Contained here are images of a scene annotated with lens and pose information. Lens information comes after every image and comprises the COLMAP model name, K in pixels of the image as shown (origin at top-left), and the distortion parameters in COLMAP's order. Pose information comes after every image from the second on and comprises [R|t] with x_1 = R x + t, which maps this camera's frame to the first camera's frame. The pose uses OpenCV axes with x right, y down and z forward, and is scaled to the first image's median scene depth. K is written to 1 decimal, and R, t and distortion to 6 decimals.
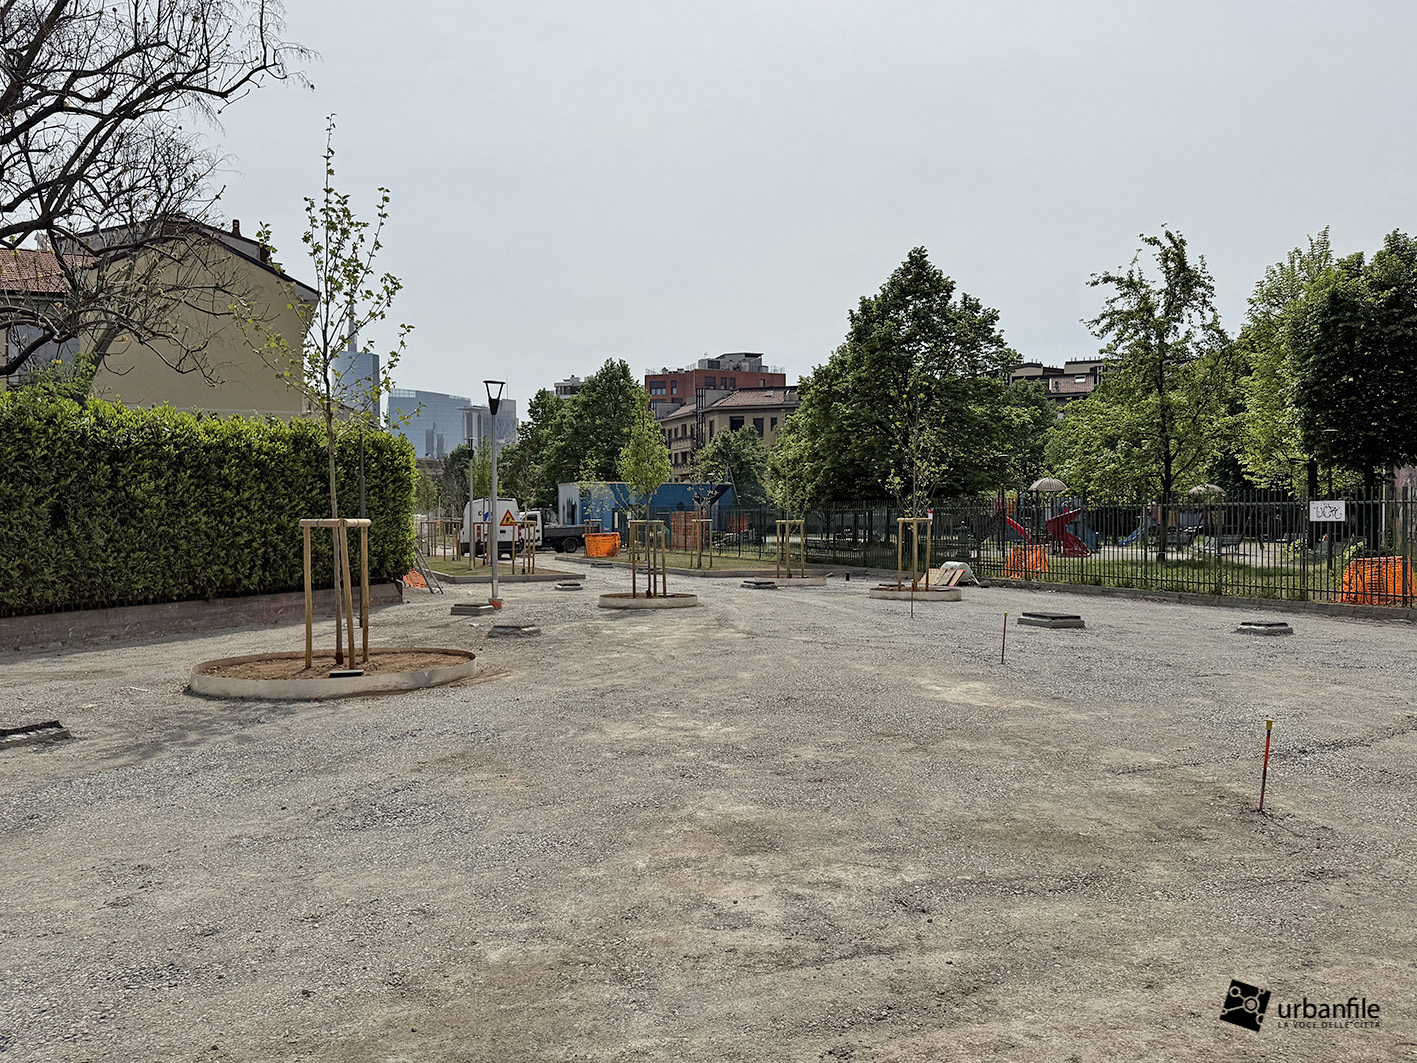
lens RADIAL K [[1162.9, 0, 708.3], [0, 1162.9, 525.3], [0, 0, 1]] dist [0.105751, -0.156061]
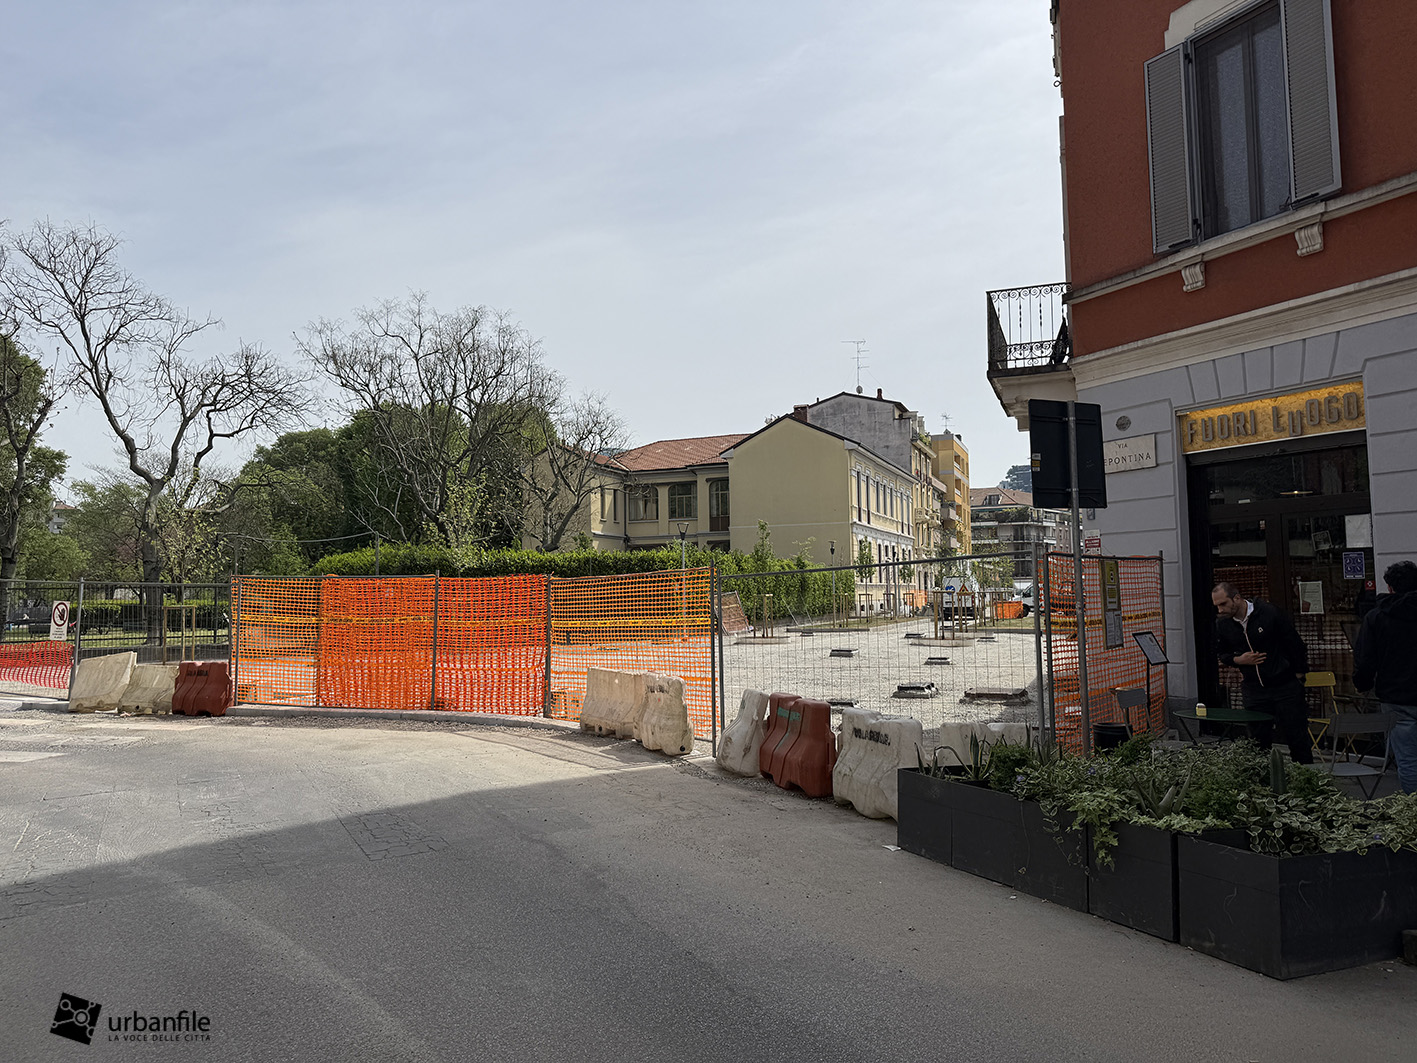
lens RADIAL K [[1000.4, 0, 715.6], [0, 1000.4, 531.7], [0, 0, 1]] dist [0.048118, -0.055667]
pose [[0.733976, -0.052959, -0.677107, 0.835346], [0.011499, 0.997781, -0.065576, -0.000578], [0.679078, 0.040346, 0.732957, -0.146035]]
